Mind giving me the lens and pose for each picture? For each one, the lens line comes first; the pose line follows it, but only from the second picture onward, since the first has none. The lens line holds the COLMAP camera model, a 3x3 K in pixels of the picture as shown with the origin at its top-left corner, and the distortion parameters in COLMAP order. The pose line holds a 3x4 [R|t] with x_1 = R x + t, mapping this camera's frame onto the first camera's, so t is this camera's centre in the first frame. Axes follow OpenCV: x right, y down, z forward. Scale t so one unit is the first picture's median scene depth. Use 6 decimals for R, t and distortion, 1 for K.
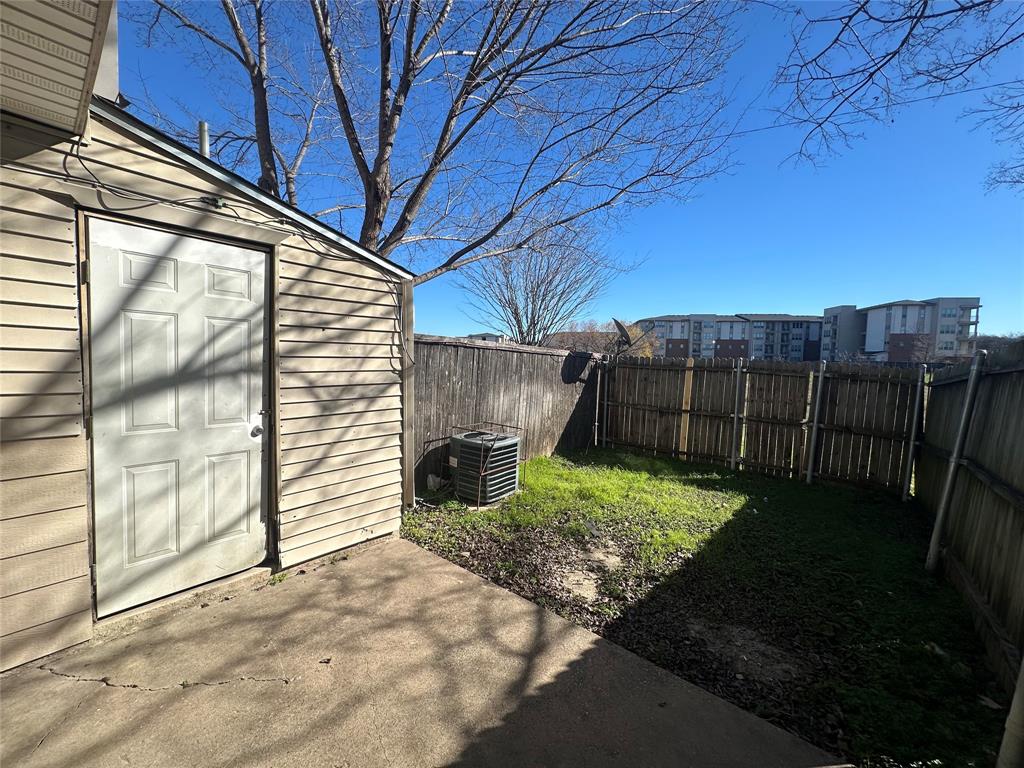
lens RADIAL K [[405.9, 0, 509.6], [0, 405.9, 382.7], [0, 0, 1]] dist [-0.001772, -0.000033]
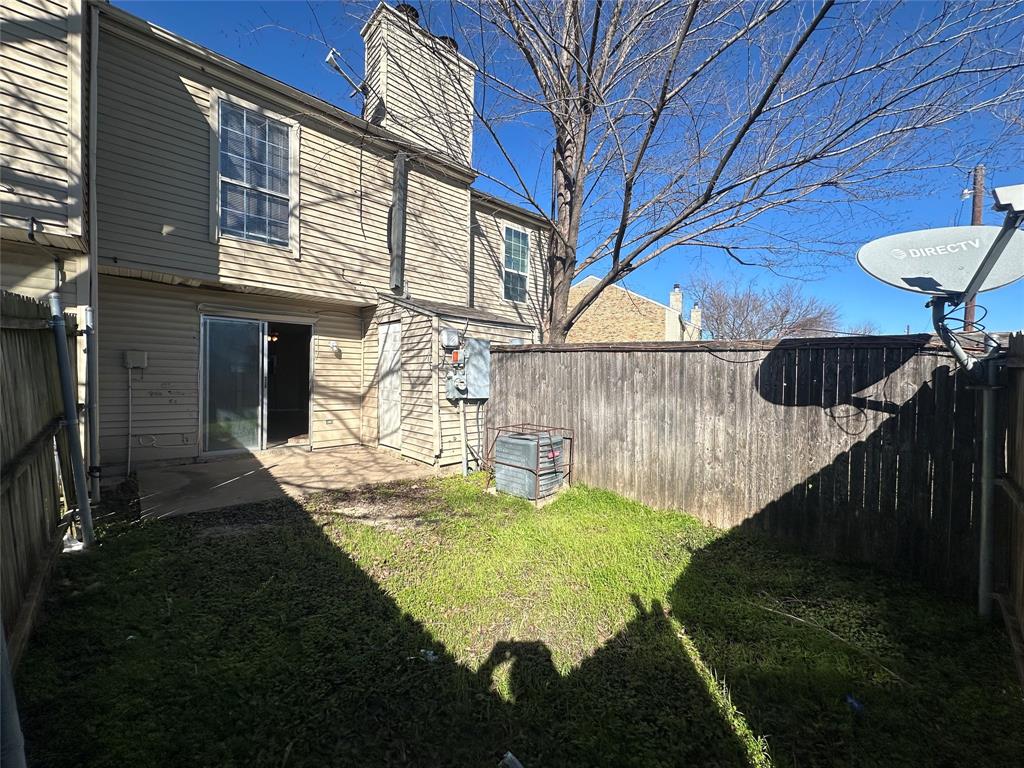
lens RADIAL K [[405.9, 0, 510.0], [0, 405.9, 382.6], [0, 0, 1]] dist [-0.001772, -0.000033]
pose [[-0.107080, -0.020334, -0.994042, 1.454701], [-0.083964, 0.996404, -0.011338, 0.017763], [0.990699, 0.082250, -0.108402, 1.571291]]
